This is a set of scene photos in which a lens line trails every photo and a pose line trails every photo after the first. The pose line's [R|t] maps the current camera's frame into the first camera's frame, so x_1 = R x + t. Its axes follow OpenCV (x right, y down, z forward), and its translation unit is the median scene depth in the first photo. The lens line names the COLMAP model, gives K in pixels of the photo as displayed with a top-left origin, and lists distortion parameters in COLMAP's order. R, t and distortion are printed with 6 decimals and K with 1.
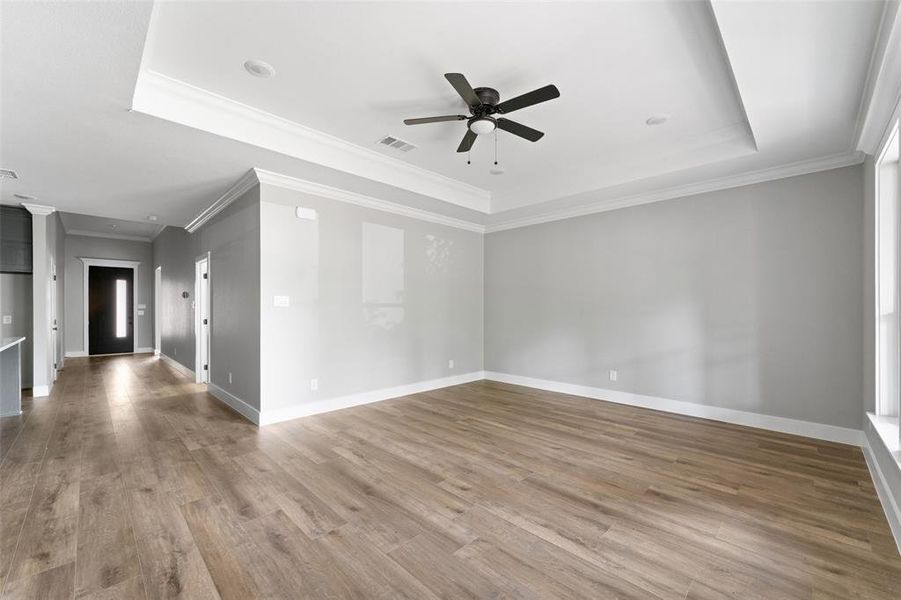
lens RADIAL K [[360.4, 0, 450.6], [0, 360.4, 310.7], [0, 0, 1]] dist [-0.002133, -0.000343]
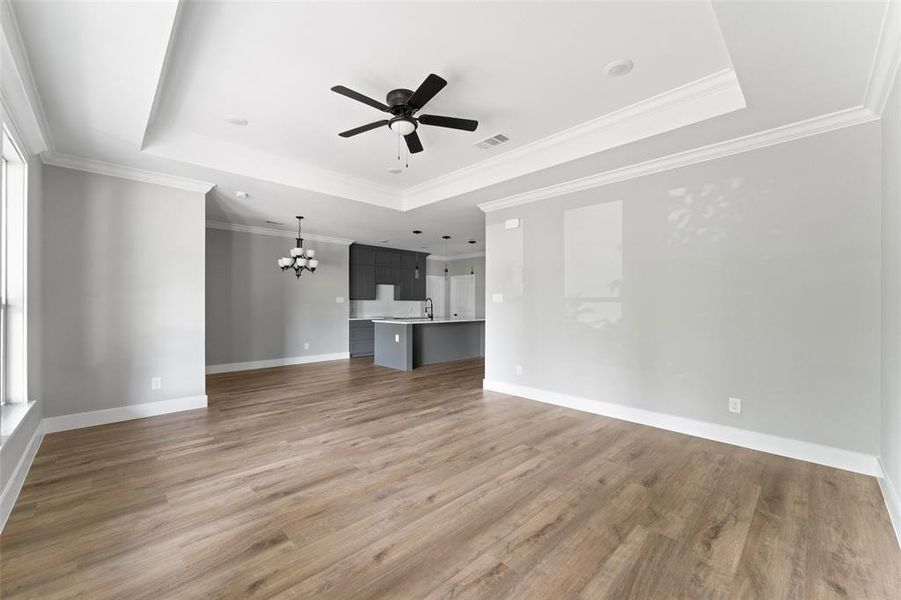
lens RADIAL K [[356.9, 0, 445.1], [0, 356.9, 304.7], [0, 0, 1]] dist [-0.010214, -0.000191]
pose [[-0.020720, 0.000071, -0.999785, 0.732290], [-0.005533, 0.999985, 0.000185, -0.001781], [0.999770, 0.005536, -0.020719, 0.761479]]
